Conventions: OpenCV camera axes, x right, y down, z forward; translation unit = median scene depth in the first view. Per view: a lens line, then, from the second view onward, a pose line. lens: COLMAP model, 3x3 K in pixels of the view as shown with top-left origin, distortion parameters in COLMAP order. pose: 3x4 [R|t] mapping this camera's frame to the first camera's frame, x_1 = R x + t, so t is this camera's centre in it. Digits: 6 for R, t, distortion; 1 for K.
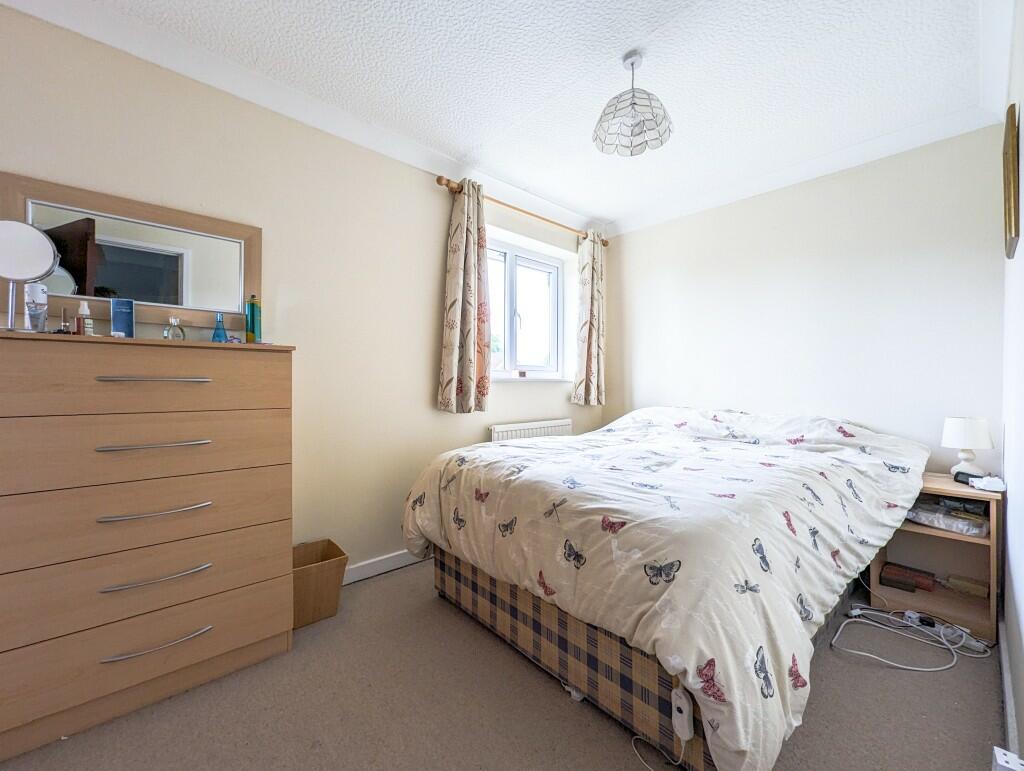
lens RADIAL K [[427.7, 0, 511.4], [0, 427.7, 381.8], [0, 0, 1]] dist [-0.003175, -0.000175]
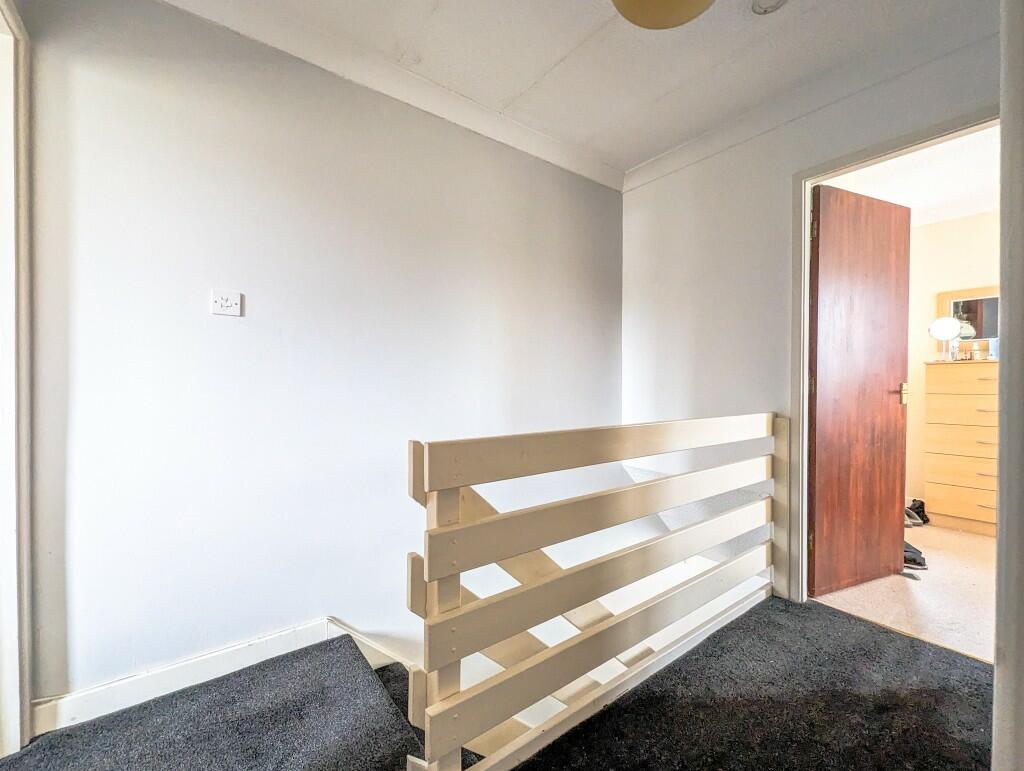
lens RADIAL K [[427.7, 0, 511.3], [0, 427.7, 386.1], [0, 0, 1]] dist [-0.003175, -0.000175]
pose [[-0.089410, 0.003680, -0.995988, 1.563149], [-0.004887, 0.999980, 0.004133, 0.035008], [0.995983, 0.005237, -0.089390, -1.319957]]
